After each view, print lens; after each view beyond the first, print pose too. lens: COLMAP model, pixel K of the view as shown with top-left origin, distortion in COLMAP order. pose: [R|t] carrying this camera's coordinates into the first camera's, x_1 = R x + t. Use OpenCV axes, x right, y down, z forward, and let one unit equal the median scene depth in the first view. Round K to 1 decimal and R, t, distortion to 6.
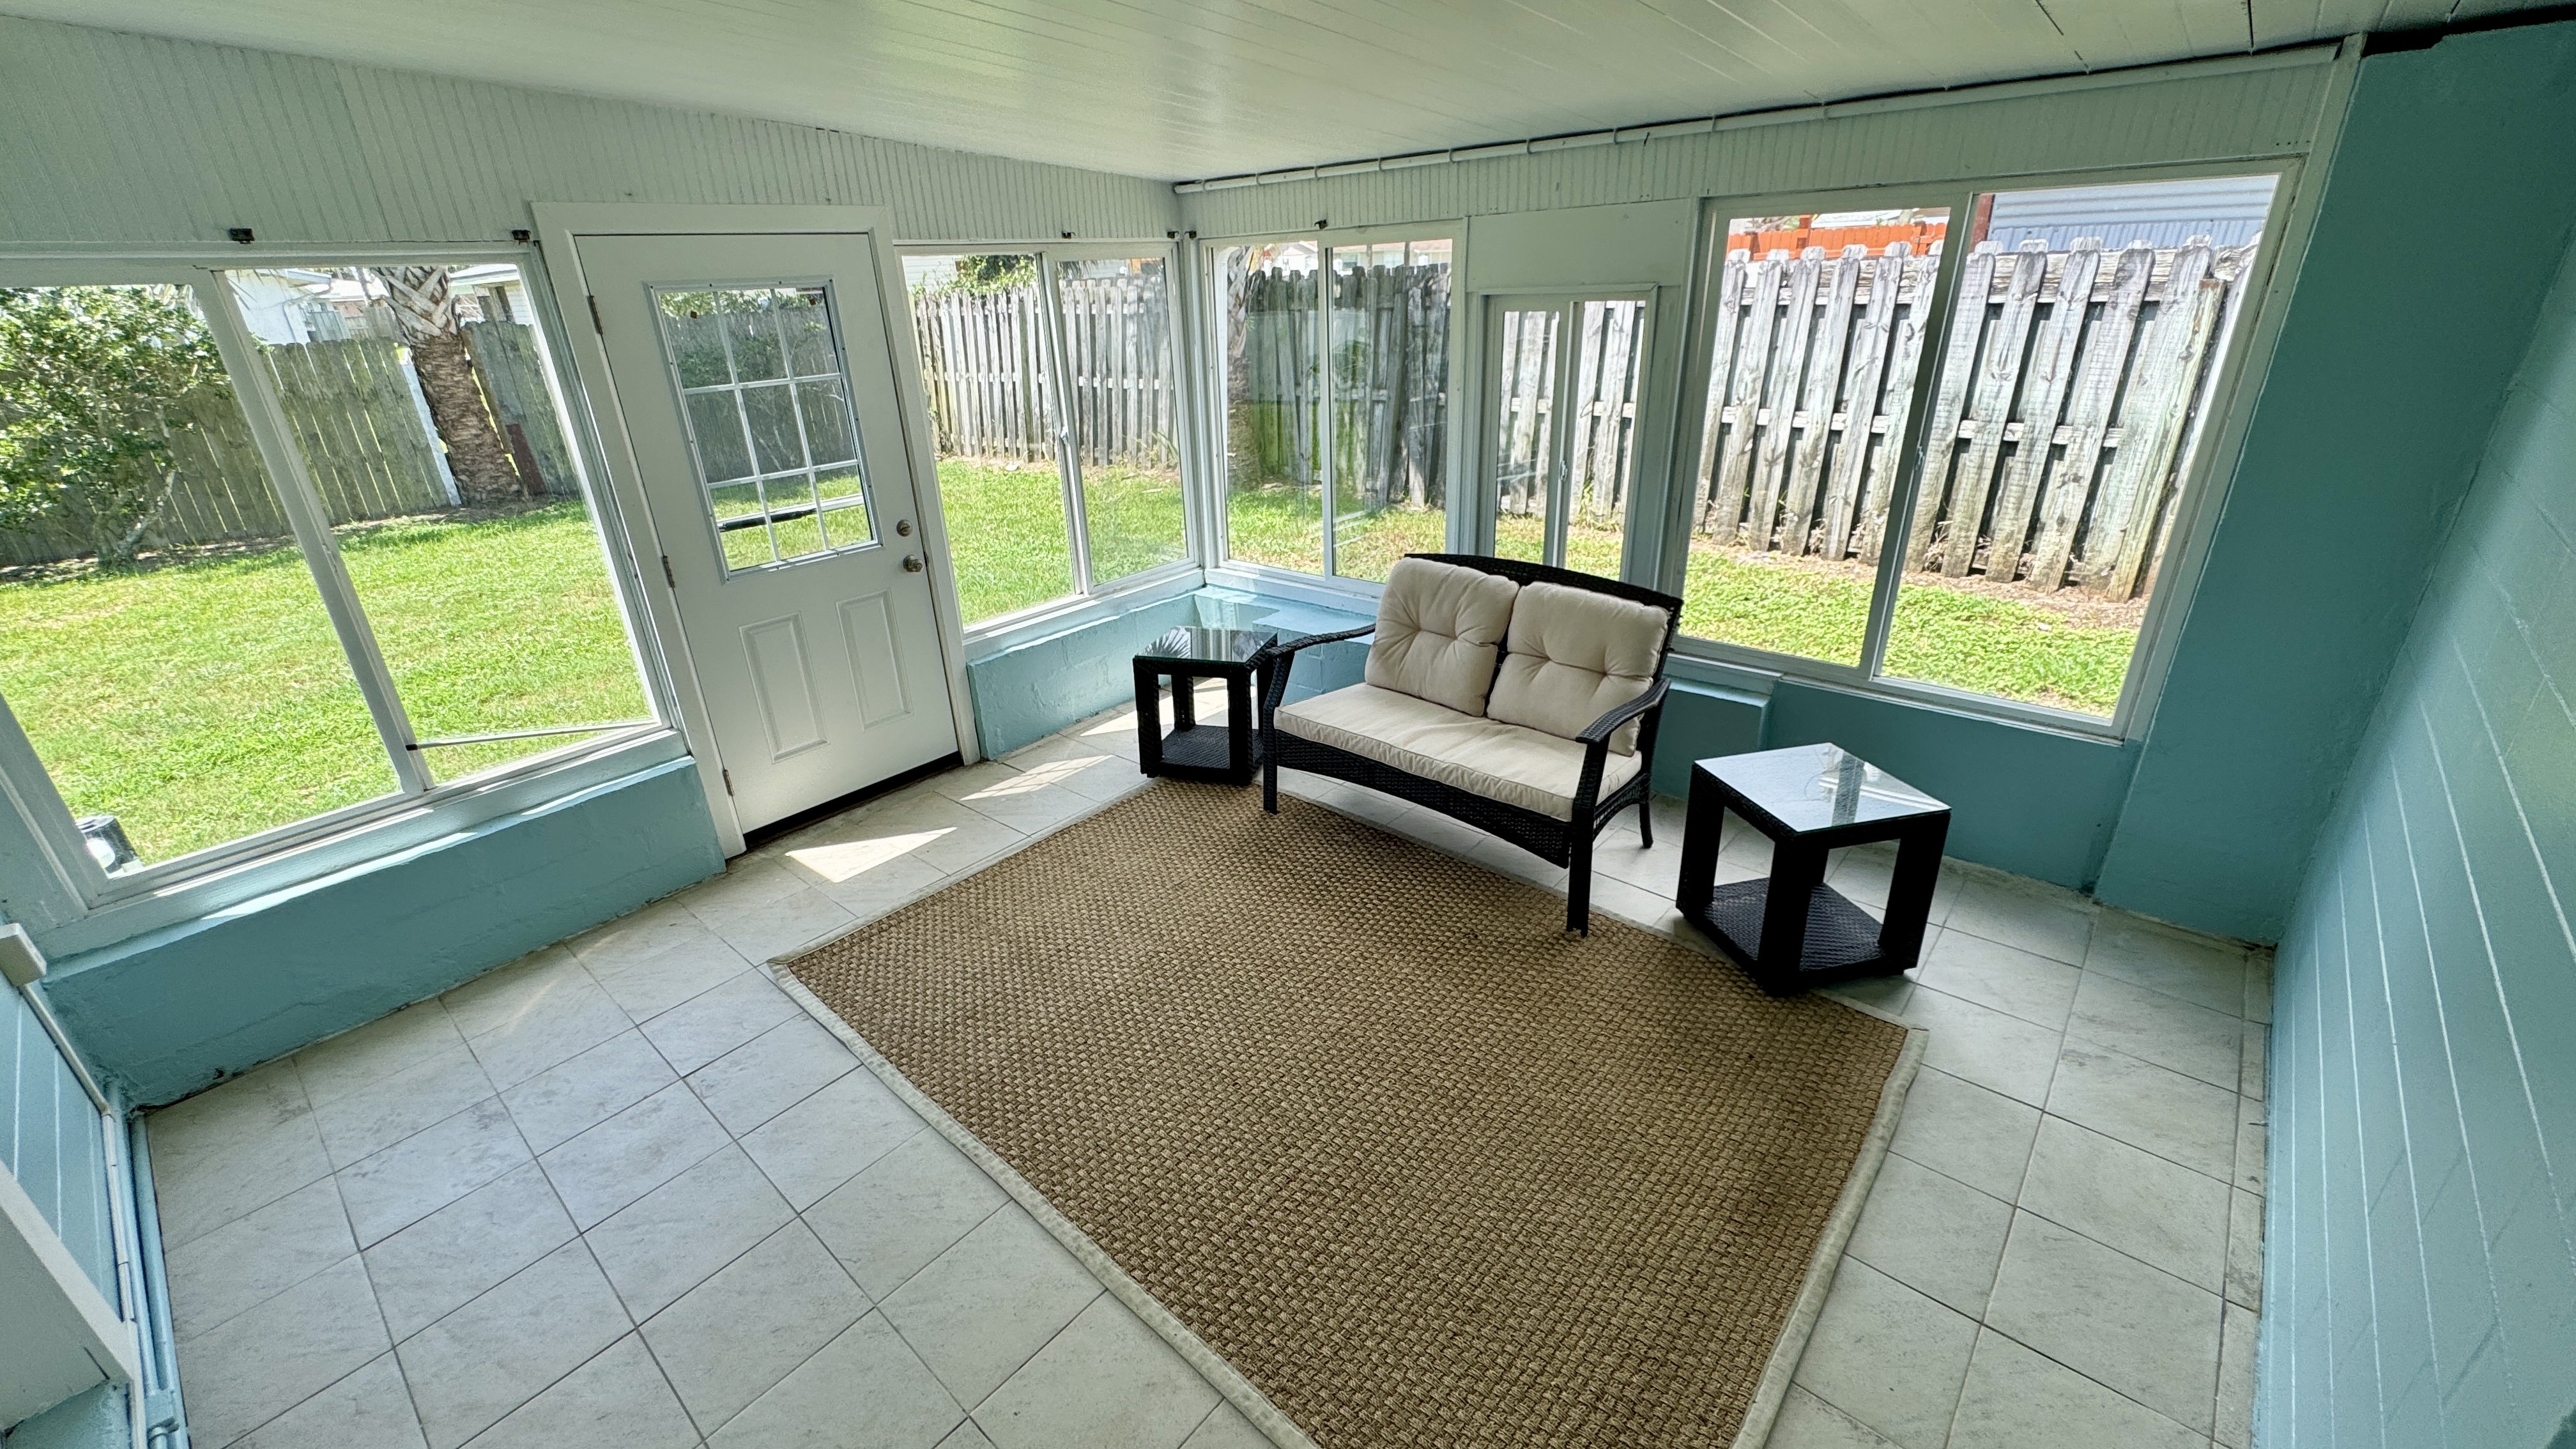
lens RADIAL K [[1031.8, 0, 1279.5], [0, 1031.8, 726.7], [0, 0, 1]] dist [-0.003782, 0.000001]
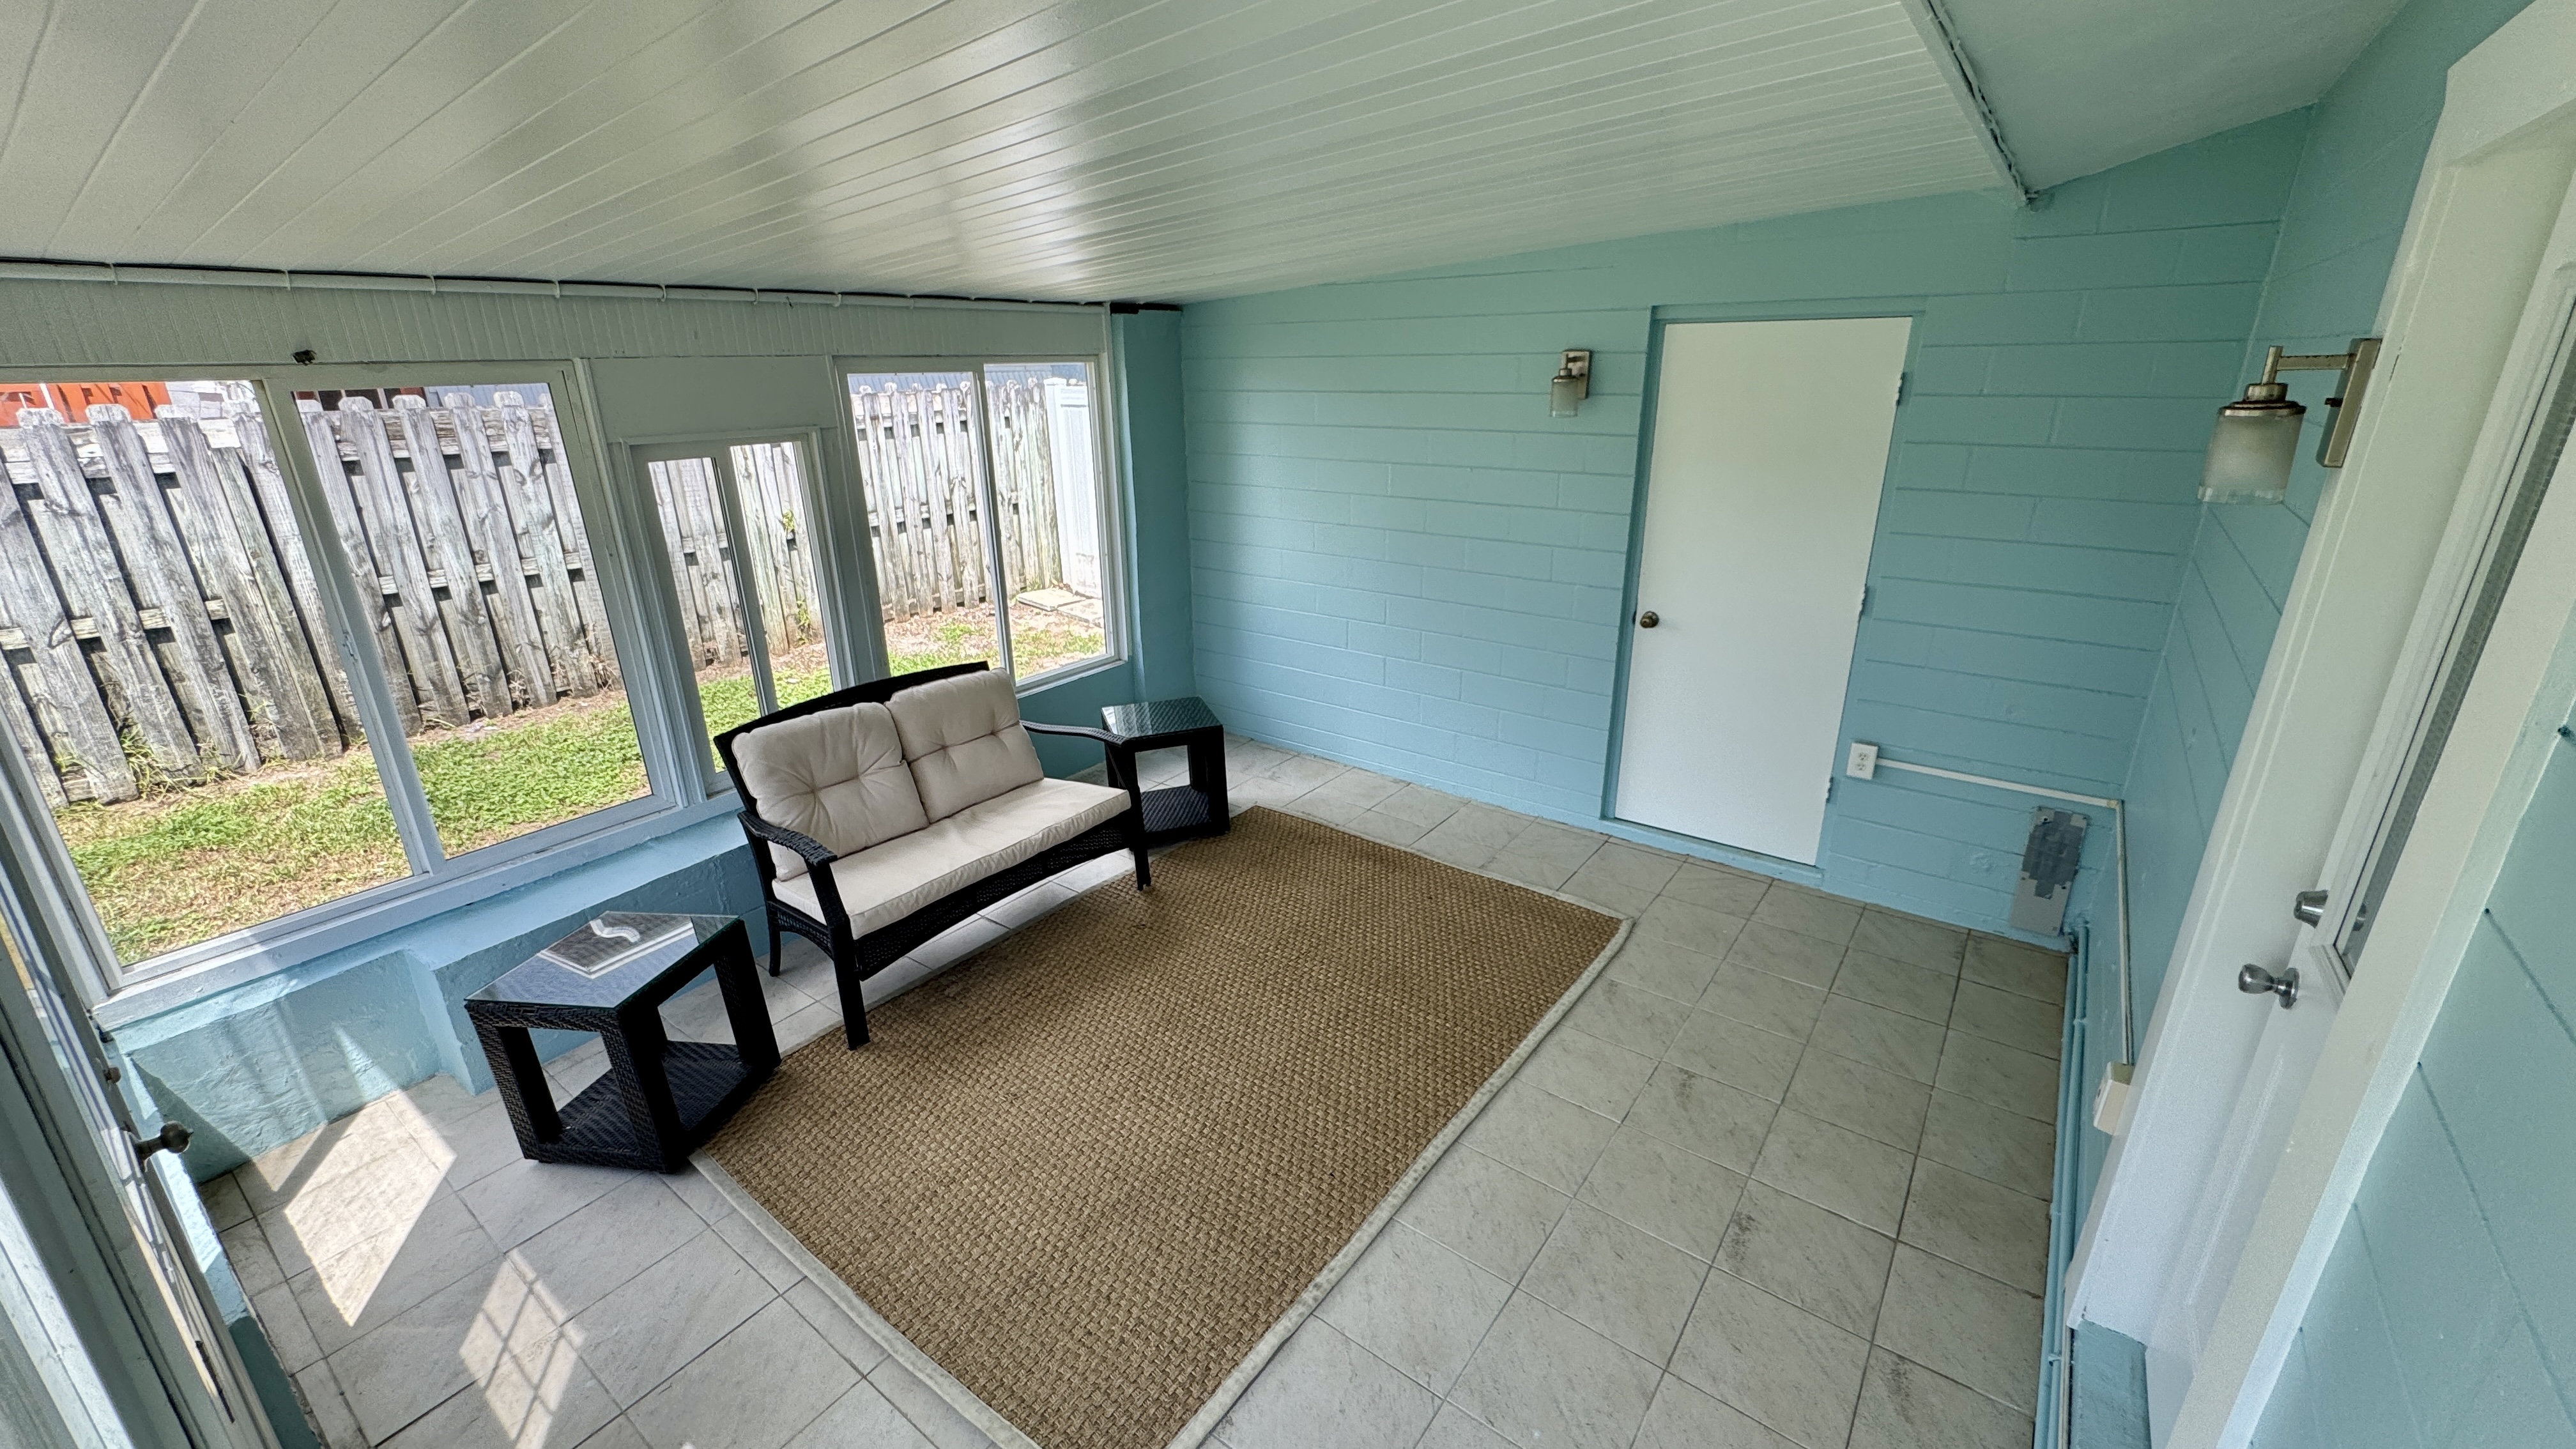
lens RADIAL K [[1031.8, 0, 1285.4], [0, 1031.8, 726.2], [0, 0, 1]] dist [-0.003782, 0.000001]
pose [[-0.082544, -0.294063, 0.952215, -0.764902], [0.417977, 0.857163, 0.300942, -0.248052], [-0.904700, 0.422845, 0.052158, 0.558374]]
